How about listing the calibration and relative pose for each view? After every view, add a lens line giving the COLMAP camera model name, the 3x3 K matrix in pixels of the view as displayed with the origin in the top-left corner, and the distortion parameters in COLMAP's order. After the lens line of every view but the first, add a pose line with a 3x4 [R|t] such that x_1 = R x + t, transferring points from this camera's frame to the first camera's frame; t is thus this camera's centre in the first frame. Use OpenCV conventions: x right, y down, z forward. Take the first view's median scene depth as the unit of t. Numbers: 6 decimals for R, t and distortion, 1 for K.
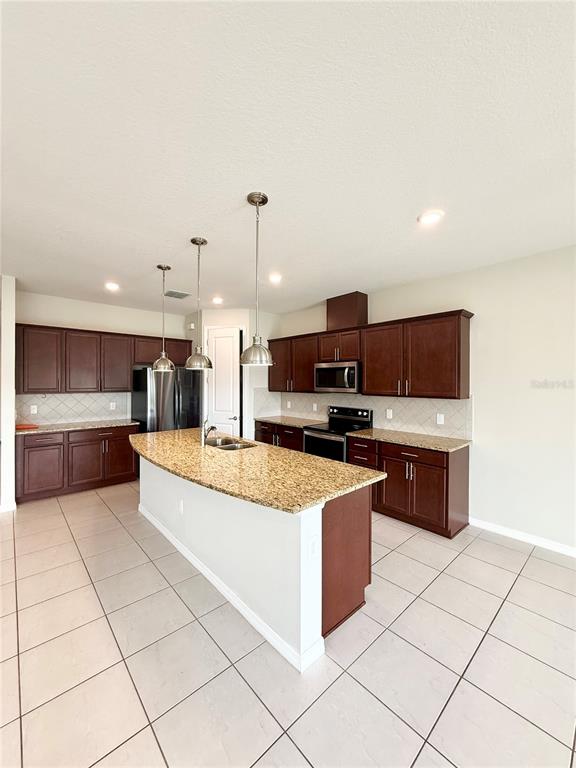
lens RADIAL K [[303.7, 0, 288.0], [0, 303.7, 384.0], [0, 0, 1]] dist [-0.000105, 0.000031]
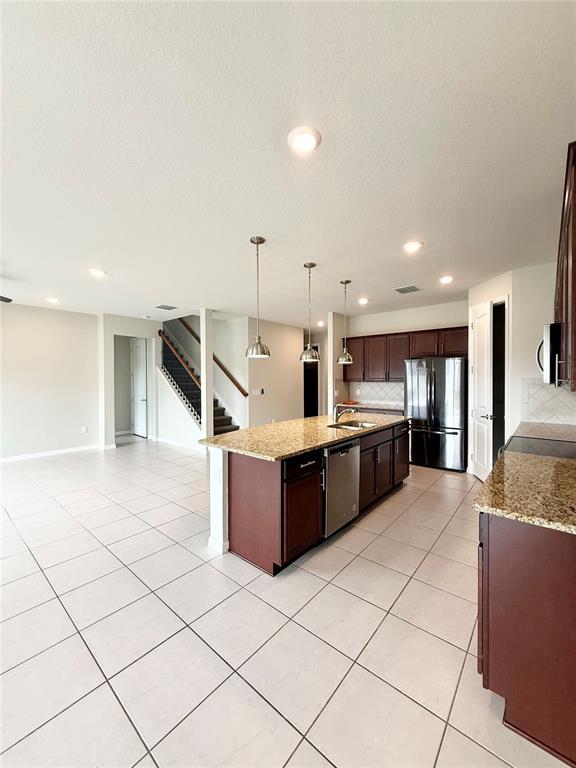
lens RADIAL K [[303.7, 0, 288.0], [0, 303.7, 384.0], [0, 0, 1]] dist [-0.000105, 0.000031]
pose [[0.128437, 0.015829, -0.991591, 0.660199], [-0.005023, 0.999870, 0.015310, 0.022383], [0.991705, 0.003014, 0.128500, 0.470491]]
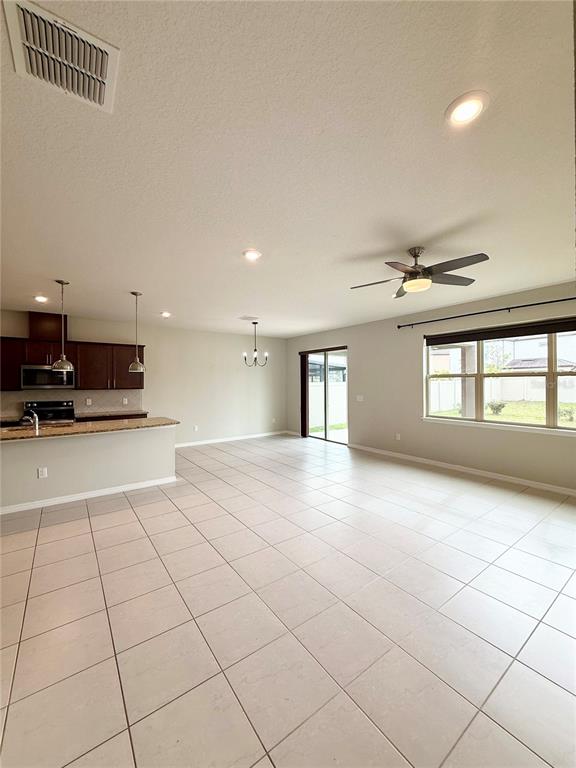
lens RADIAL K [[303.7, 0, 288.0], [0, 303.7, 384.0], [0, 0, 1]] dist [-0.000105, 0.000031]
pose [[0.112409, -0.002315, 0.993659, -1.041998], [0.019146, 0.999817, 0.000164, 0.027015], [-0.993478, 0.019006, 0.112433, -0.153188]]
